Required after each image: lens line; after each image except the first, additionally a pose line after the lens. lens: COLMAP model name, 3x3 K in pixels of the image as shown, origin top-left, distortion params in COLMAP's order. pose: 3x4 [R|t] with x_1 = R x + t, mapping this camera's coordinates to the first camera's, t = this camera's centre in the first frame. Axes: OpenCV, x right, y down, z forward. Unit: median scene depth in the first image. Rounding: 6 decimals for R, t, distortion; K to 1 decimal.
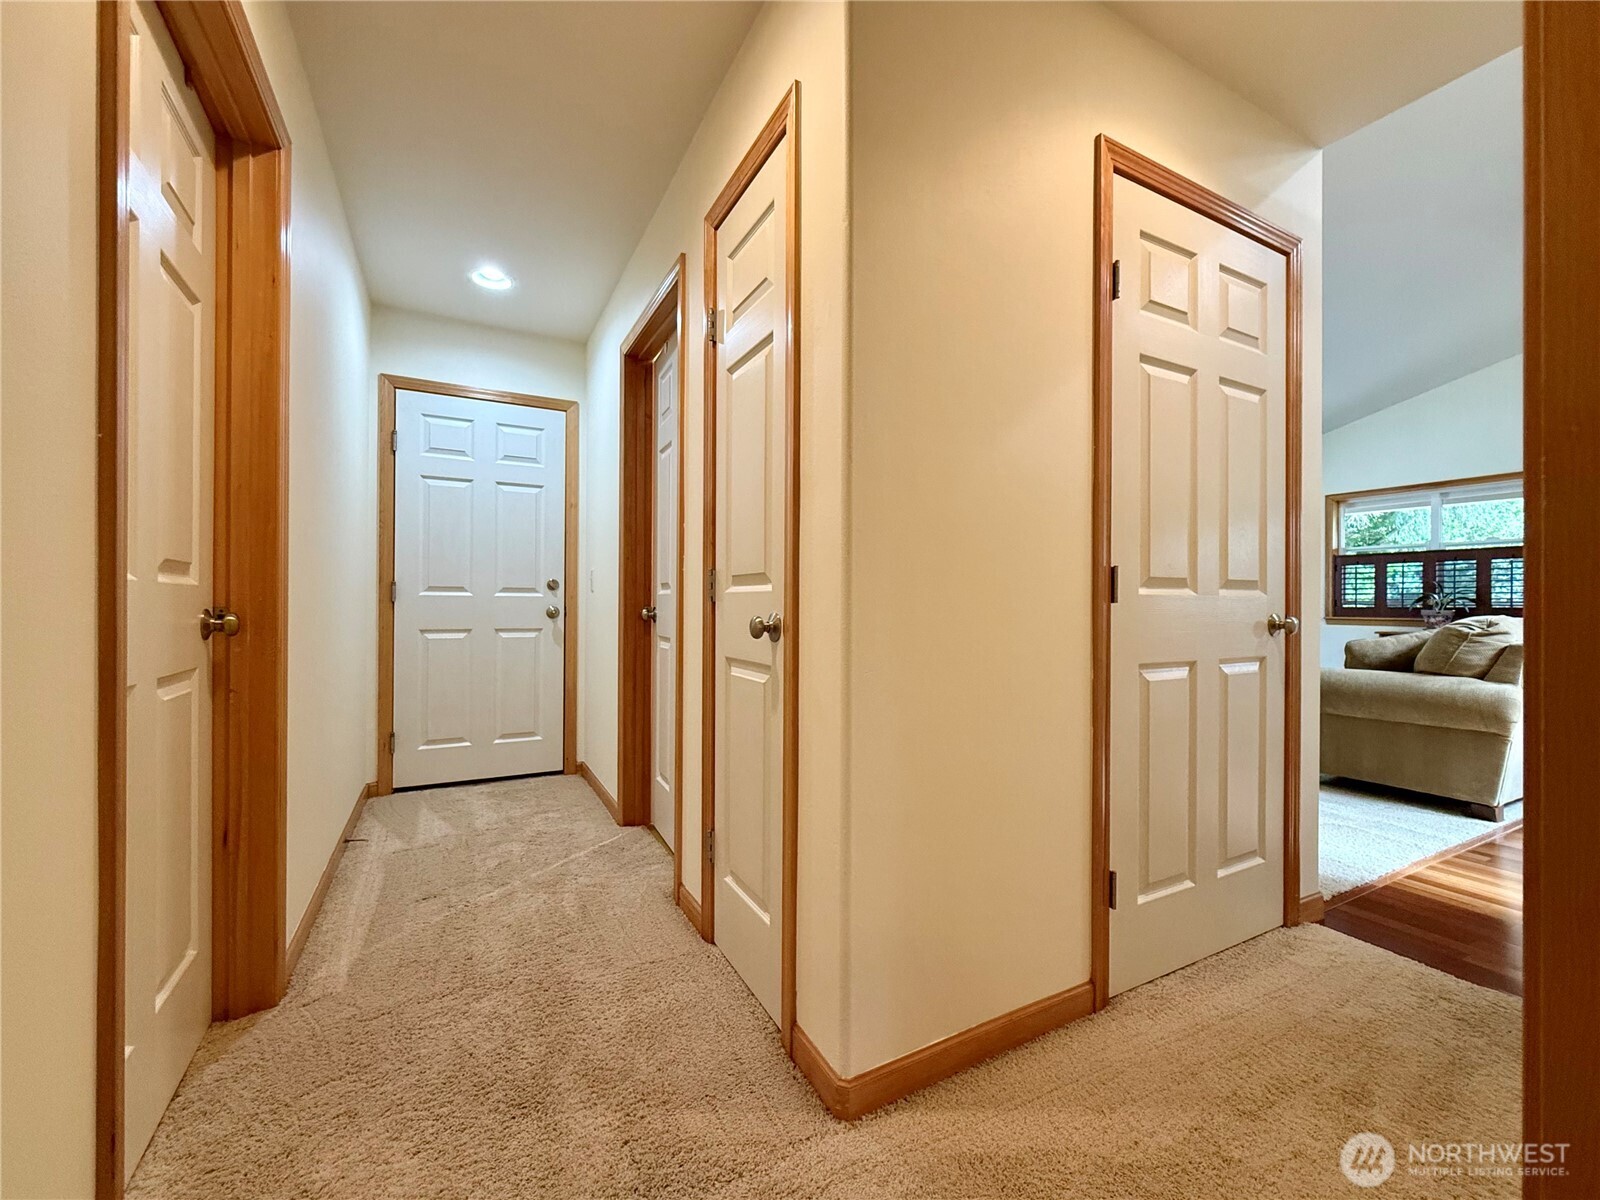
lens RADIAL K [[651.7, 0, 812.7], [0, 651.7, 602.7], [0, 0, 1]] dist [-0.001356, -0.000350]
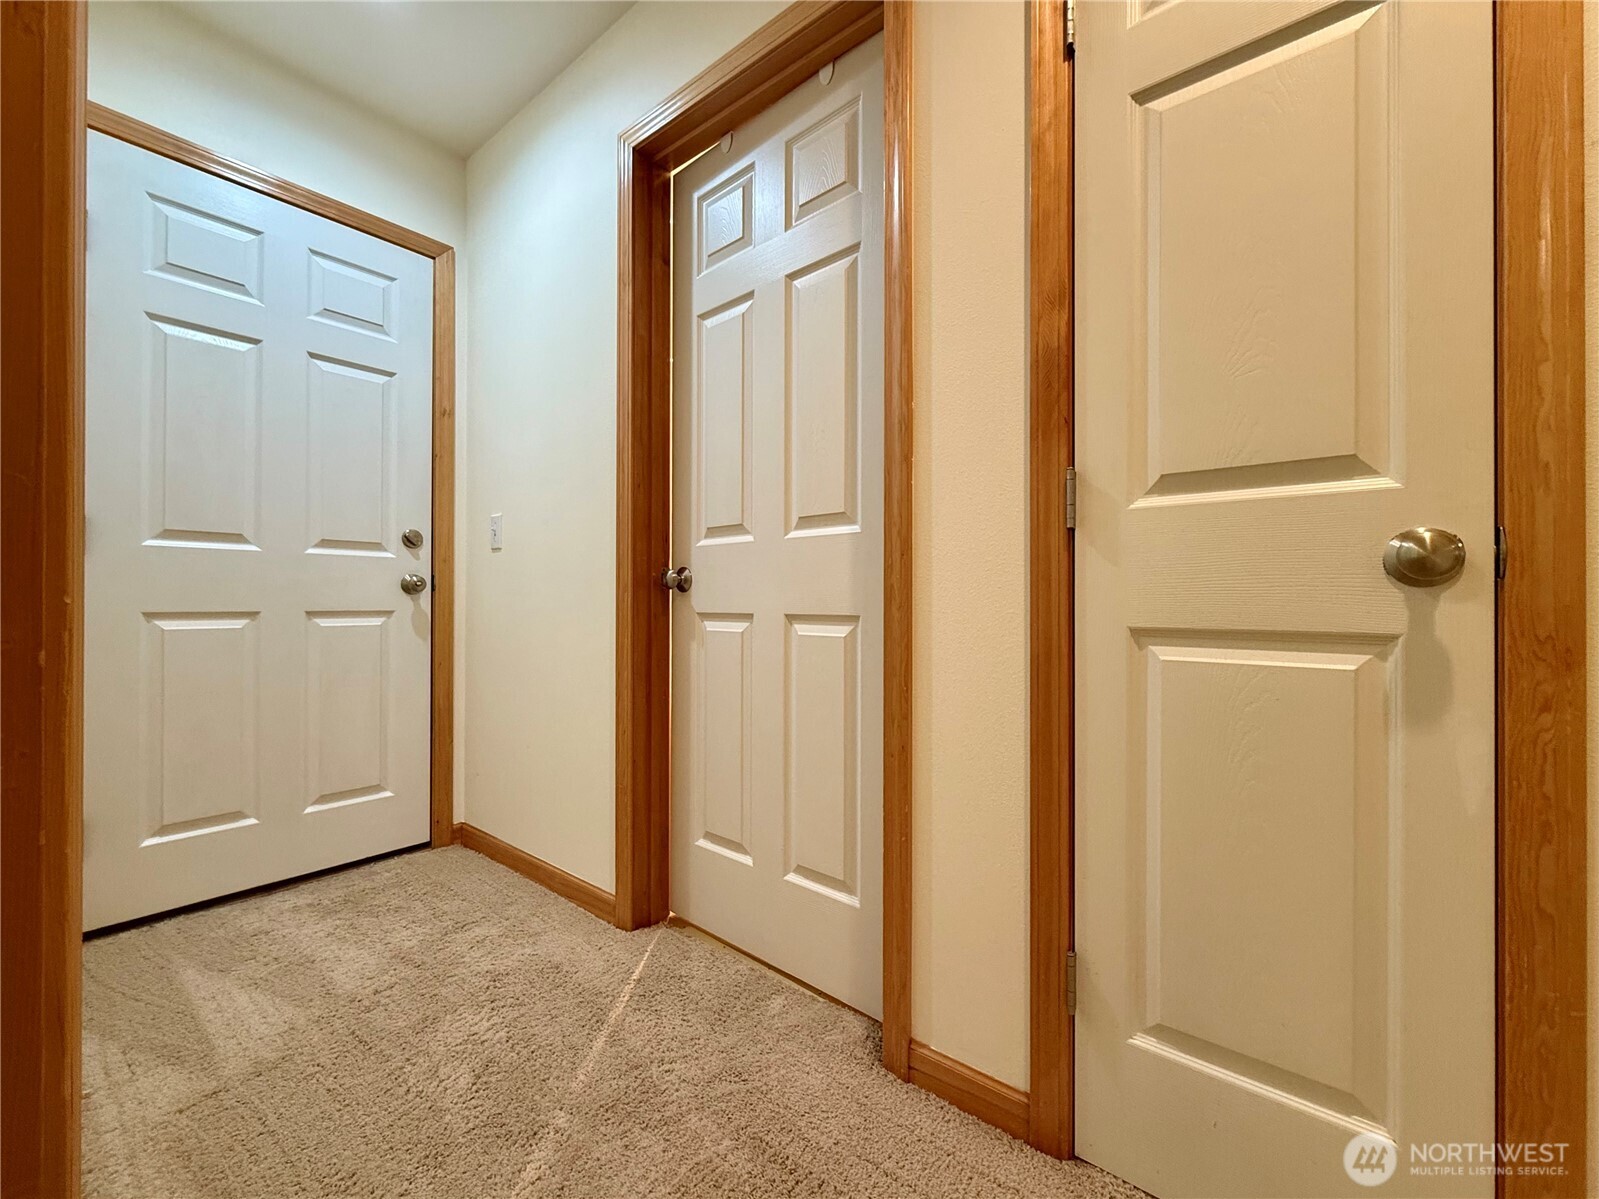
lens RADIAL K [[638.7, 0, 799.5], [0, 638.7, 599.5], [0, 0, 1]] dist [-0.001110, -0.000431]
pose [[0.921762, -0.002233, 0.387751, -0.312629], [0.001875, 0.999997, 0.001302, 0.030309], [-0.387753, -0.000473, 0.921763, 0.327413]]
